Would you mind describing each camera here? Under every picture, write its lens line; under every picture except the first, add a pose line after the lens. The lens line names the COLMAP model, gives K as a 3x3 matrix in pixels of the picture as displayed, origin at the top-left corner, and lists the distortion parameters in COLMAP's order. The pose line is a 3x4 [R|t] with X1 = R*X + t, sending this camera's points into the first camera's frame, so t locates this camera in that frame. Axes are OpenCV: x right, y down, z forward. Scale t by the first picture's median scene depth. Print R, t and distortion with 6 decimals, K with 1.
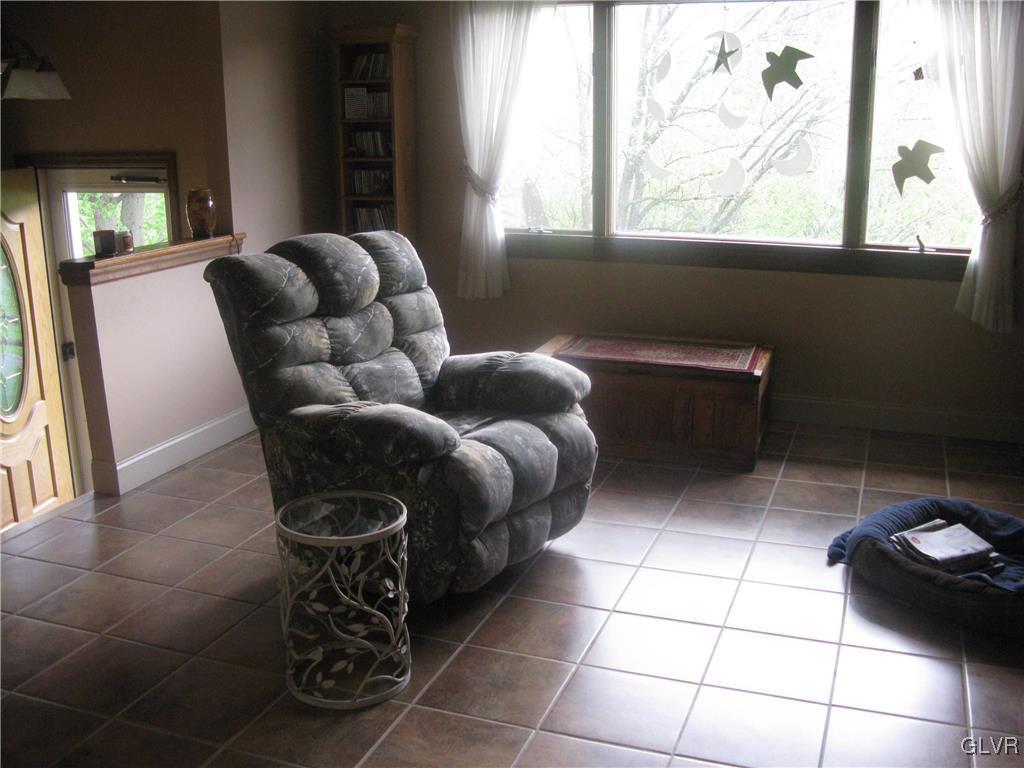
lens RADIAL K [[1057.5, 0, 512.0], [0, 1057.5, 384.0], [0, 0, 1]] dist [-0.202434, 0.238625]
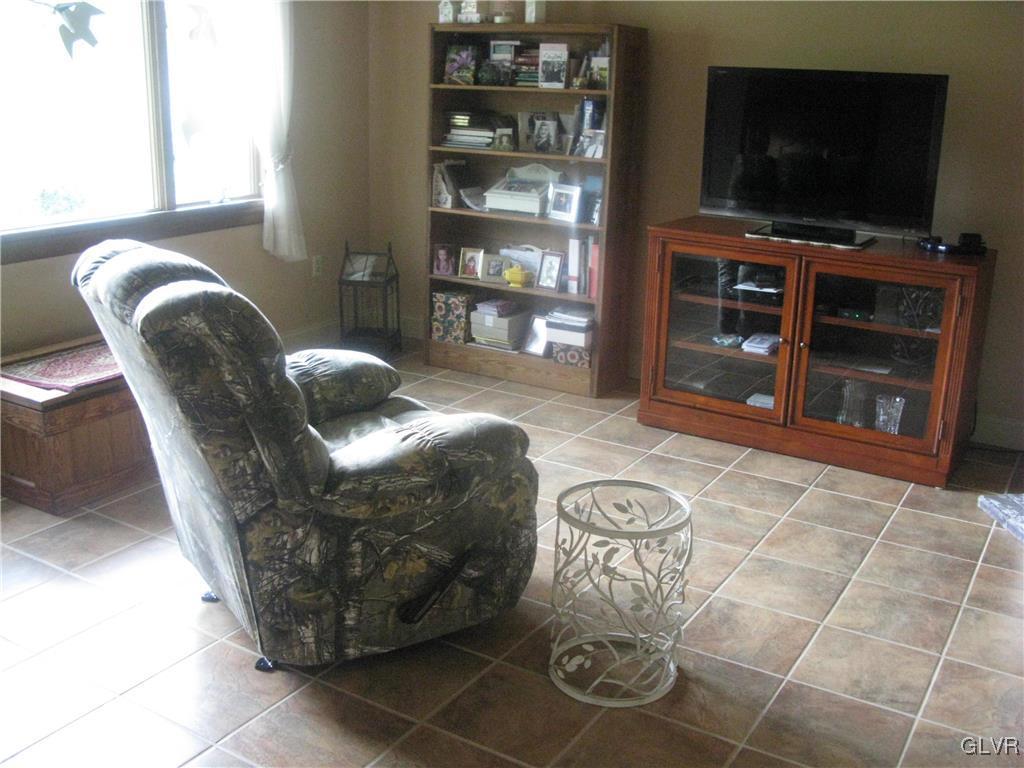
lens RADIAL K [[1057.5, 0, 512.0], [0, 1057.5, 384.0], [0, 0, 1]] dist [-0.202434, 0.238625]
pose [[0.197002, -0.266772, 0.943410, -0.617782], [0.219944, 0.949766, 0.222640, -0.126308], [-0.955413, 0.163637, 0.245781, 0.488368]]
